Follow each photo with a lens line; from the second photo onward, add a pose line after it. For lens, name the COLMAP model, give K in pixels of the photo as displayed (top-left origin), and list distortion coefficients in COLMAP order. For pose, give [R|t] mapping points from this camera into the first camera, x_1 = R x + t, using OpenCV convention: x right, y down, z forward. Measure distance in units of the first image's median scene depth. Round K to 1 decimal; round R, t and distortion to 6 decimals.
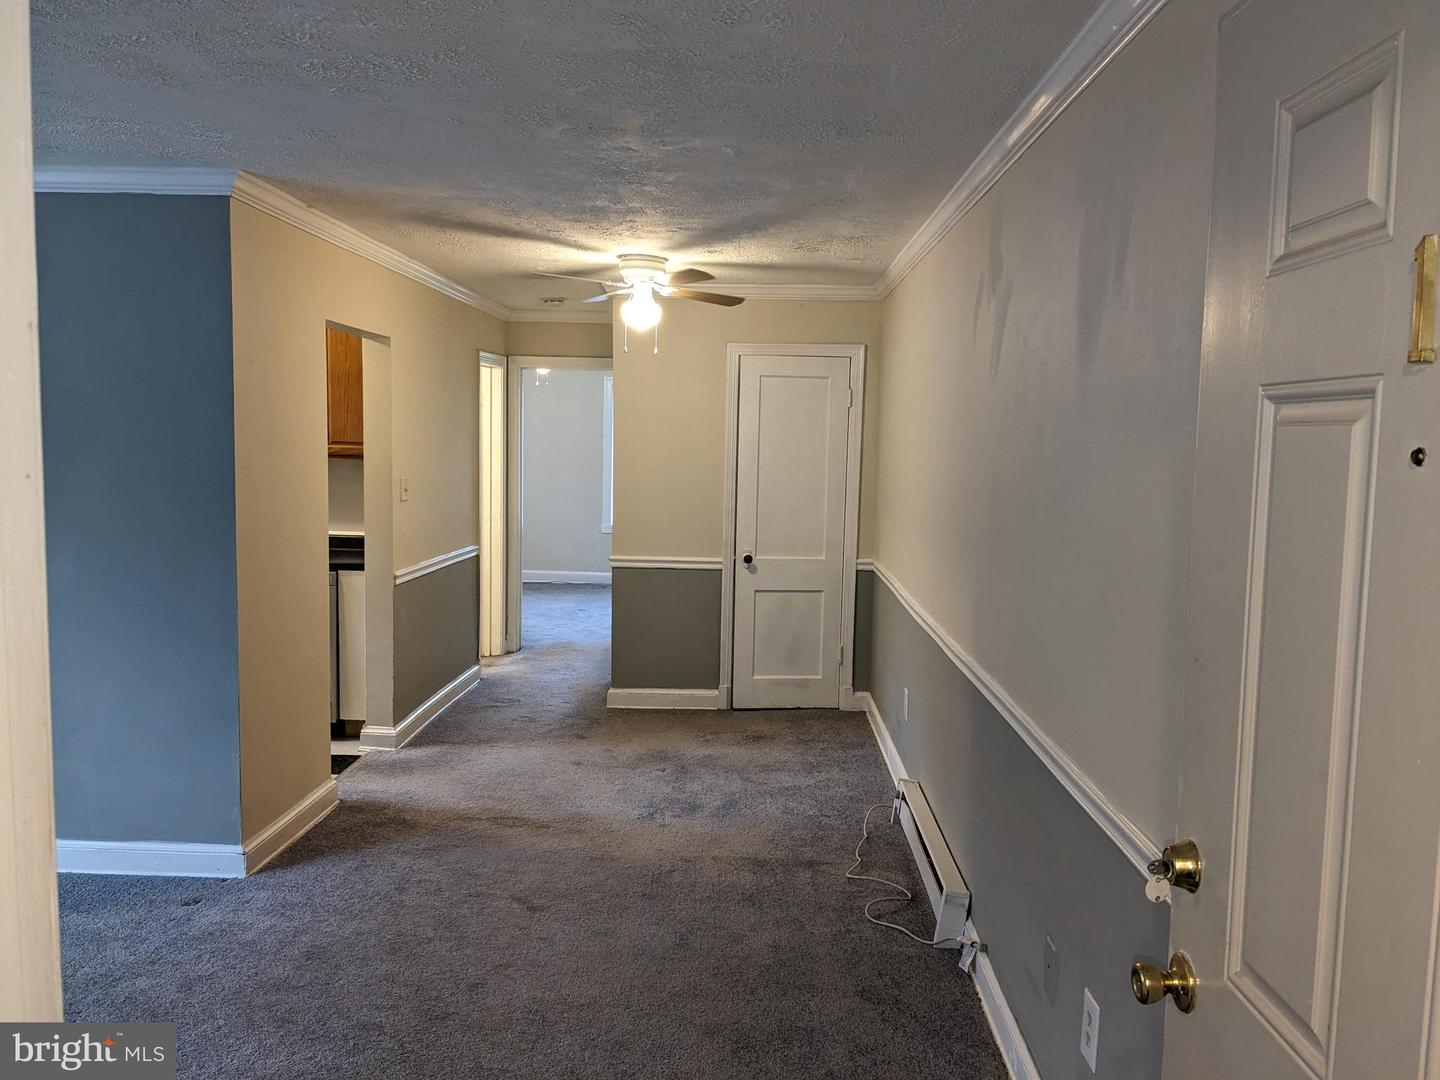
lens RADIAL K [[1132.1, 0, 713.3], [0, 1132.1, 528.8], [0, 0, 1]] dist [0.043174, -0.077452]
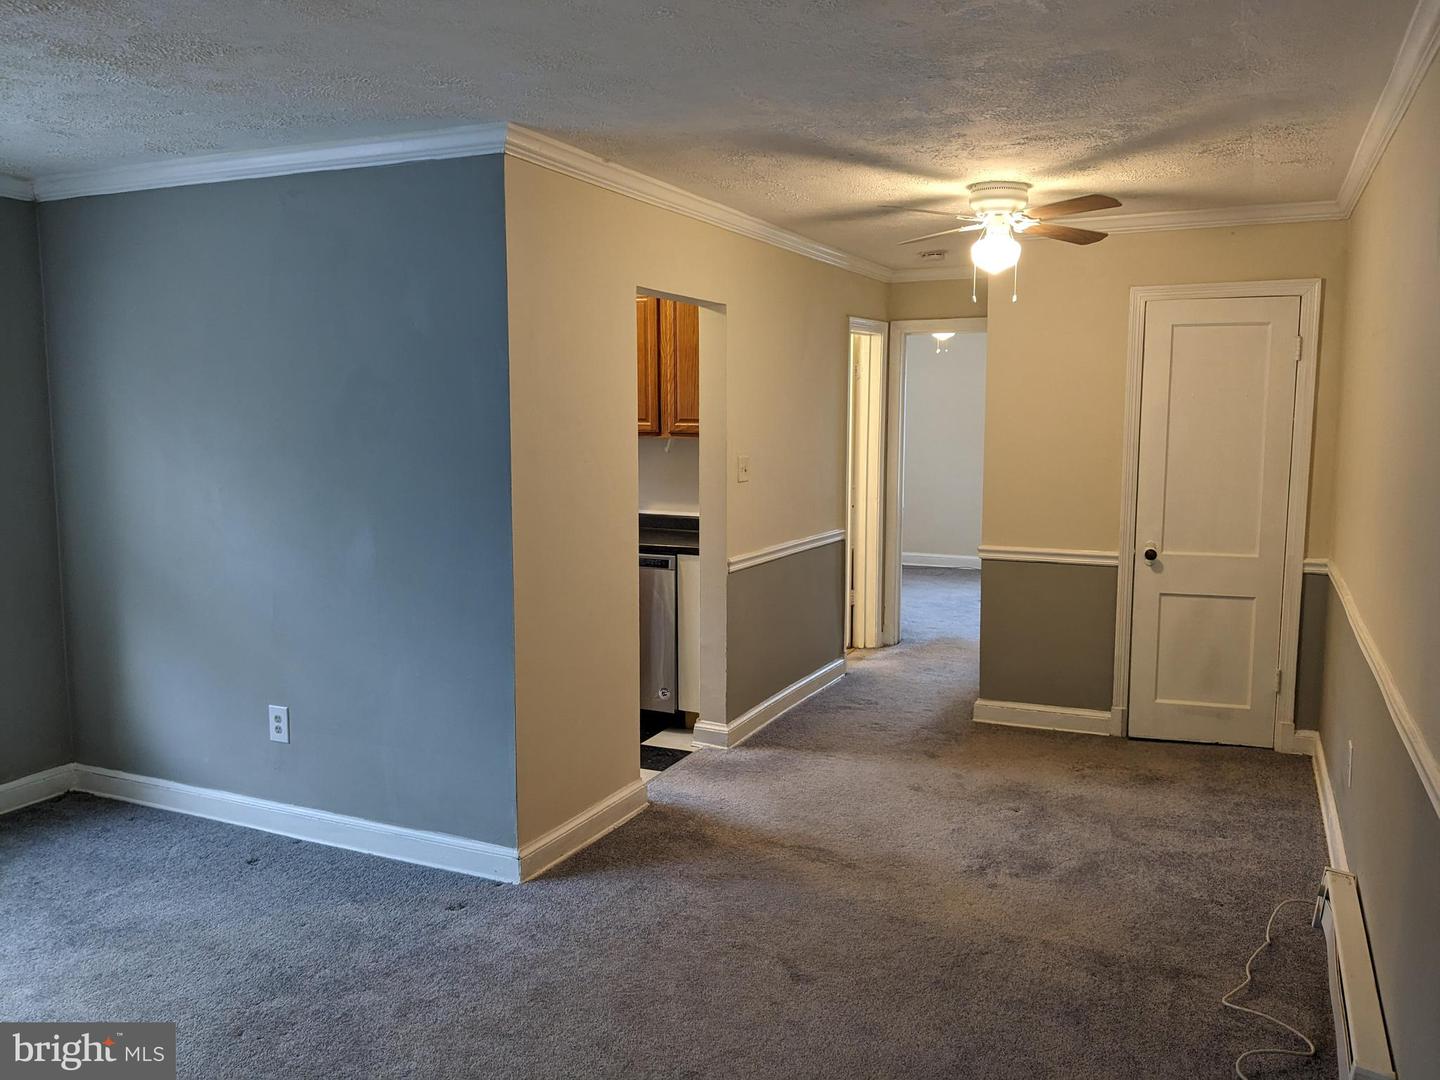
lens RADIAL K [[1132.1, 0, 705.9], [0, 1132.1, 534.8], [0, 0, 1]] dist [0.043174, -0.077452]
pose [[0.917687, 0.023807, -0.396590, 0.074377], [-0.012691, 0.999450, 0.030632, -0.010152], [0.397101, -0.023077, 0.917485, 0.158051]]
